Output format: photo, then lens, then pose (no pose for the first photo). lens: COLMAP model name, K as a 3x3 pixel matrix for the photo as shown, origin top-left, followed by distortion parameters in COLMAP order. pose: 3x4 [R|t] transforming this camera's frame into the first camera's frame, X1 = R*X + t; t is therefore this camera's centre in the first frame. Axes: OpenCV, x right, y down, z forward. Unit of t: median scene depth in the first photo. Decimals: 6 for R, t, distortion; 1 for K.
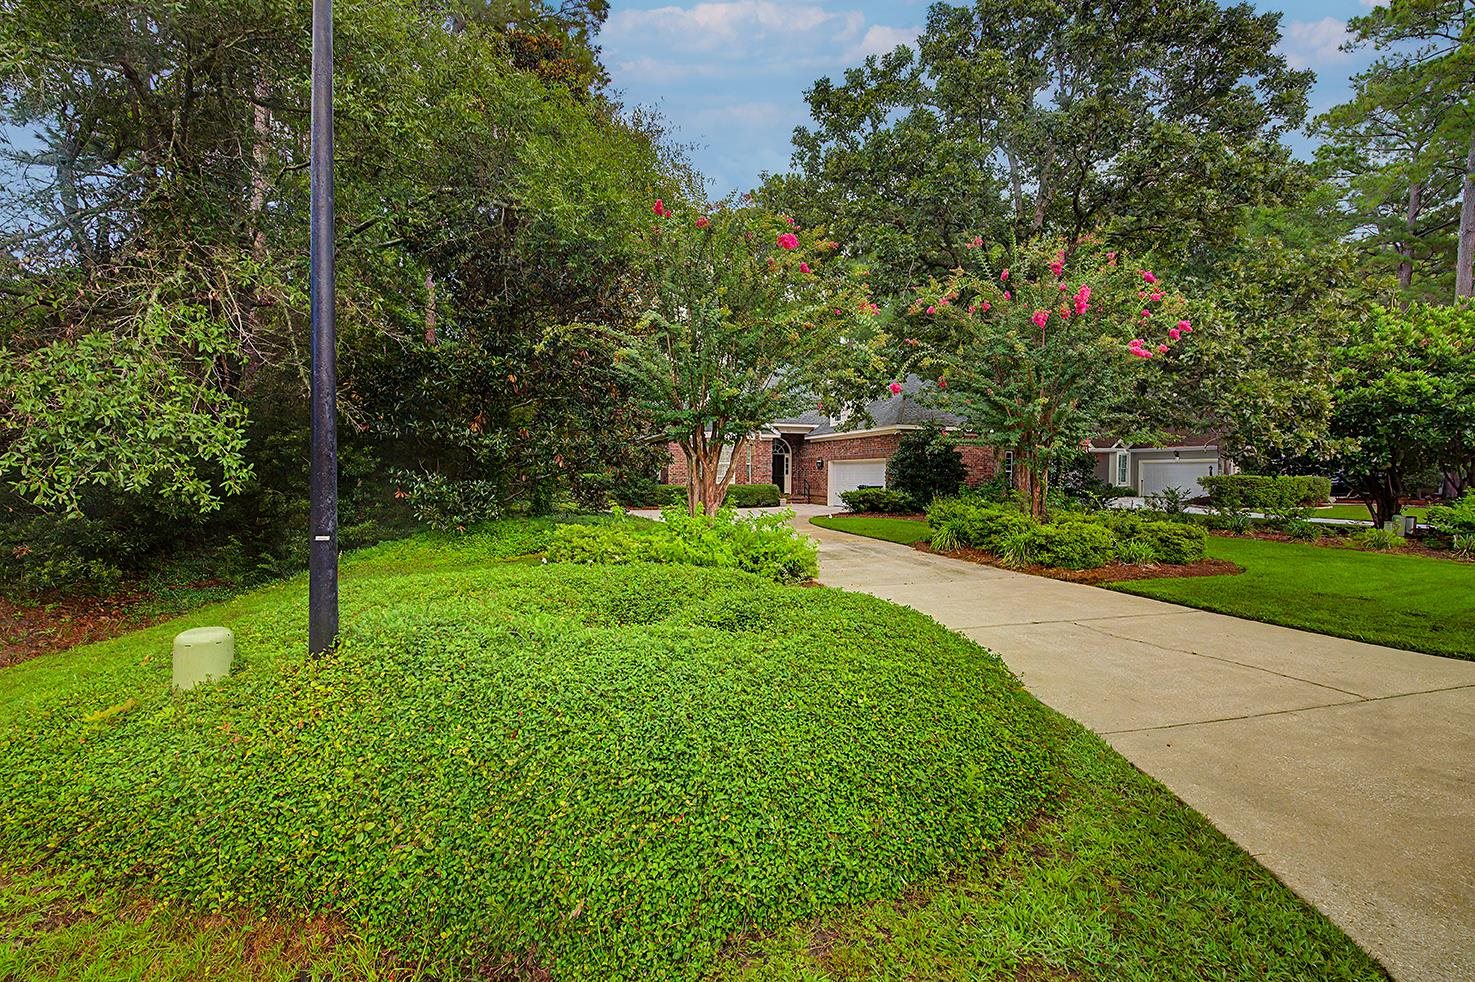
lens RADIAL K [[634.1, 0, 737.5], [0, 634.1, 491.0], [0, 0, 1]] dist [0.000367, 0.000210]
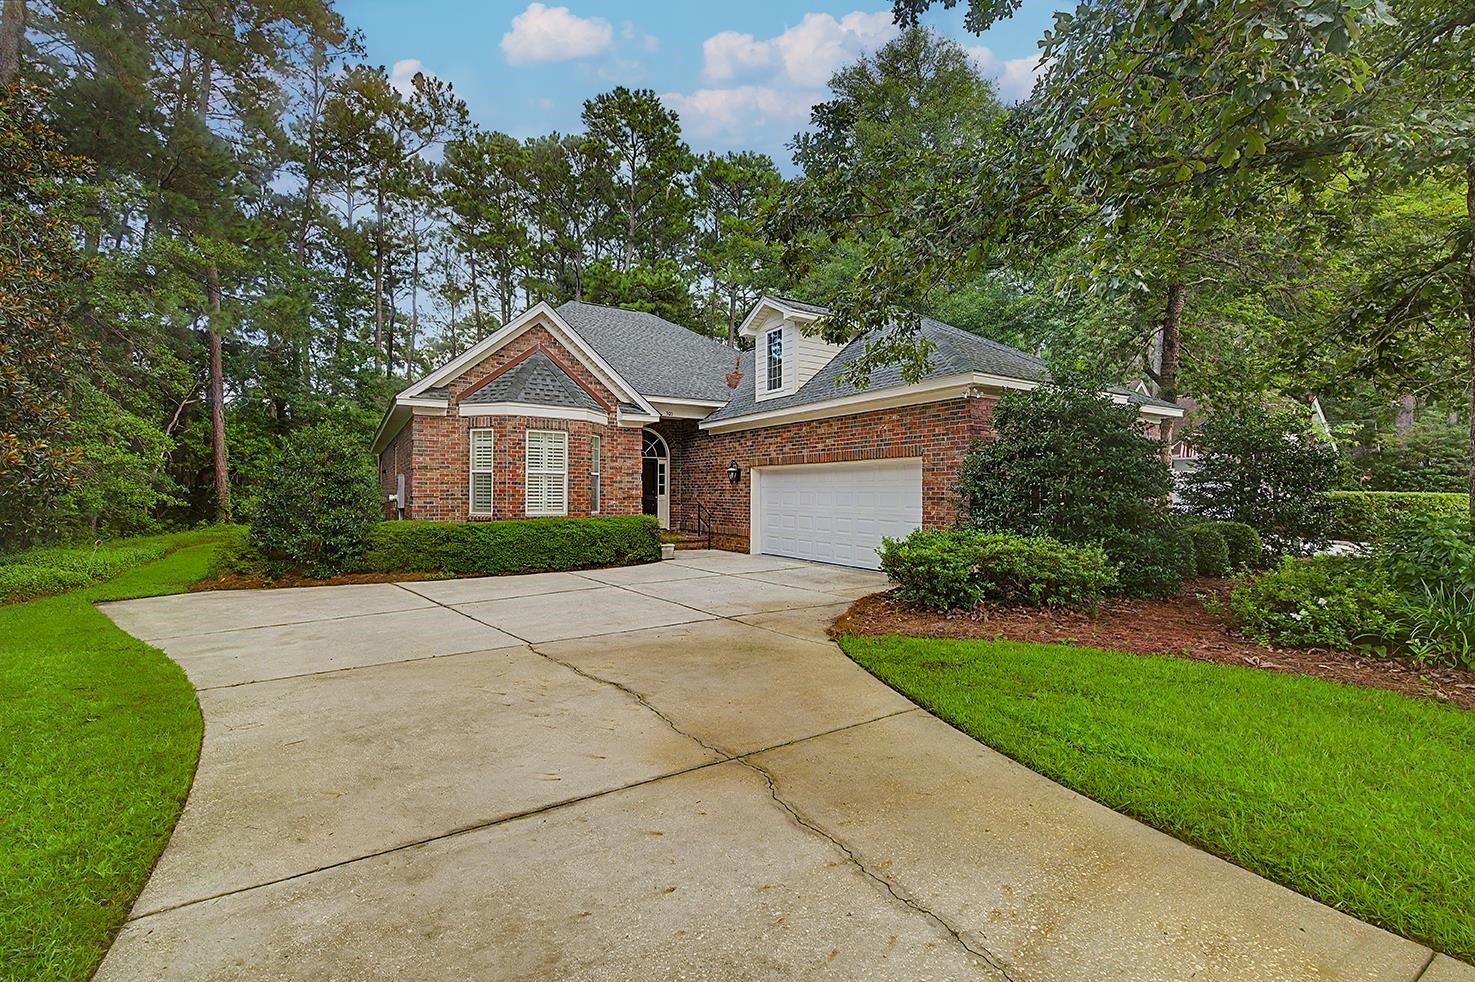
lens RADIAL K [[615.7, 0, 737.5], [0, 615.7, 491.0], [0, 0, 1]] dist [0.000113, 0.000038]
pose [[0.963175, -0.004993, 0.268830, -0.004616], [0.011986, 0.999631, -0.024376, -0.016253], [-0.268609, 0.026700, 0.962879, 0.504475]]
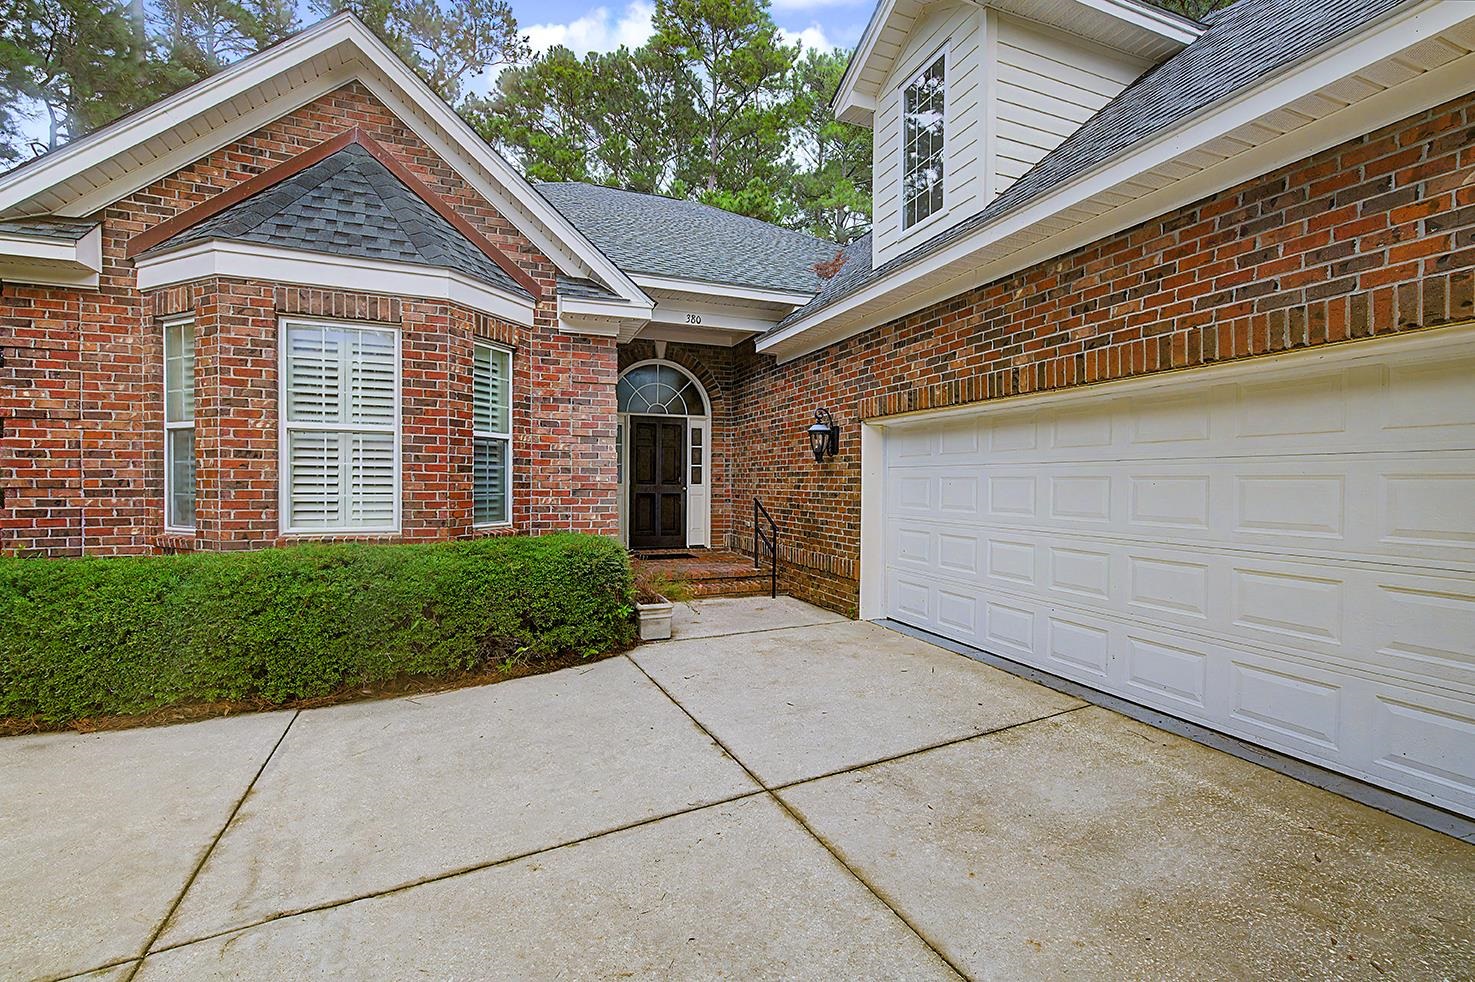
lens RADIAL K [[634.1, 0, 737.5], [0, 634.1, 491.0], [0, 0, 1]] dist [0.000367, 0.000210]
pose [[0.995044, -0.005978, 0.099254, 0.074092], [0.006955, 0.999931, -0.009506, -0.021045], [-0.099190, 0.010150, 0.995017, 0.763584]]
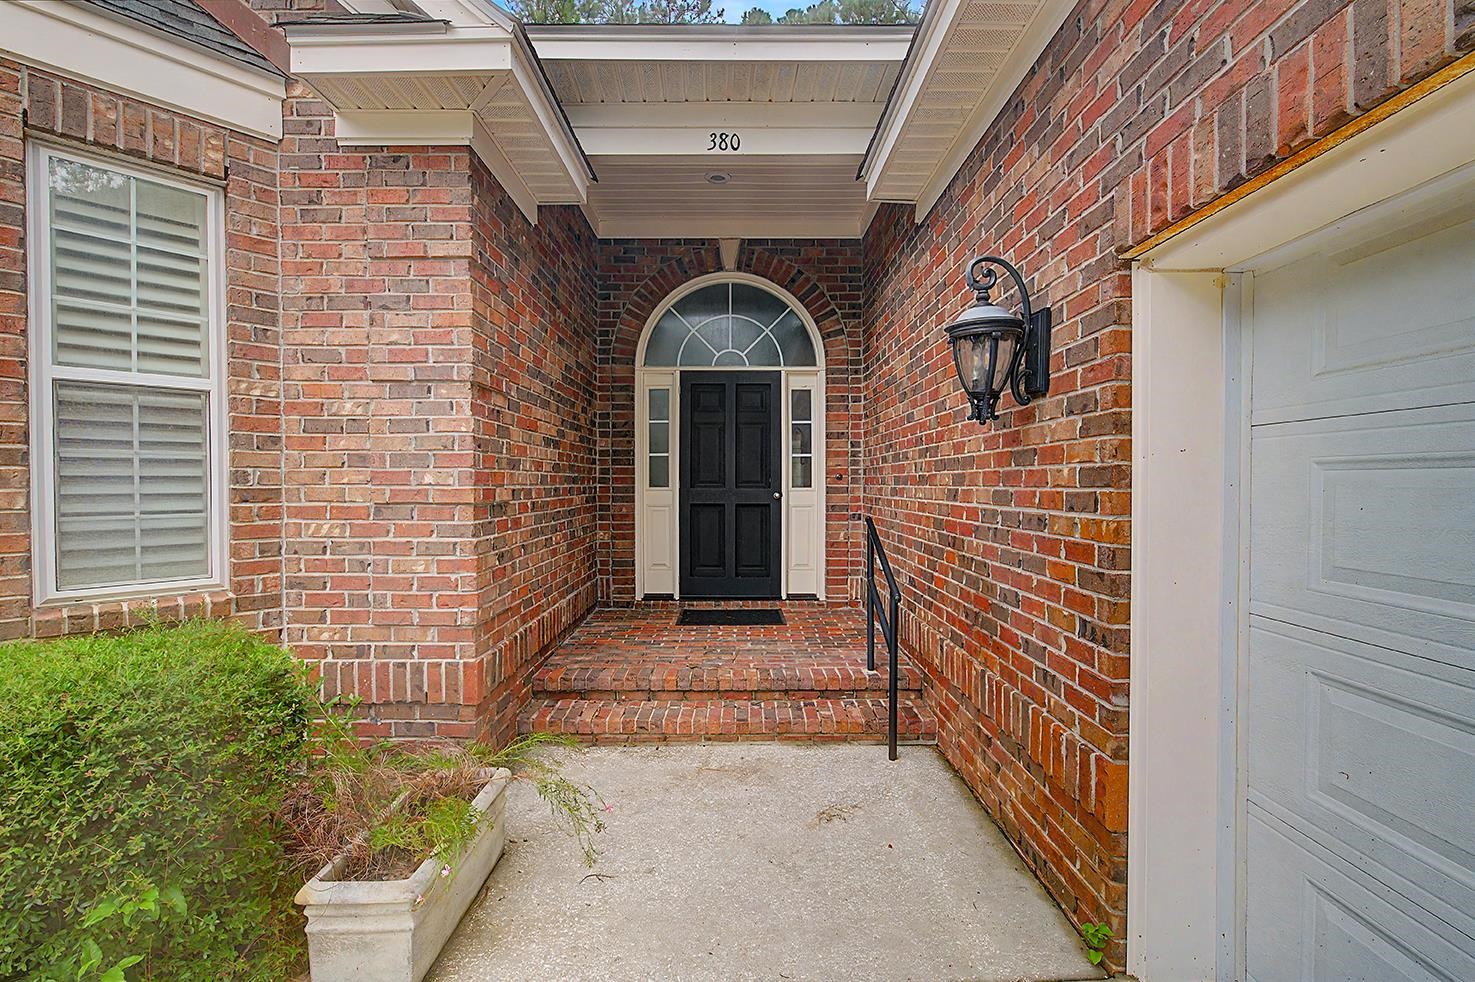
lens RADIAL K [[634.1, 0, 737.5], [0, 634.1, 491.0], [0, 0, 1]] dist [0.000367, 0.000210]
pose [[0.964473, -0.007731, -0.264069, 0.118610], [0.004487, 0.999907, -0.012885, -0.024519], [0.264144, 0.011243, 0.964418, 0.910771]]
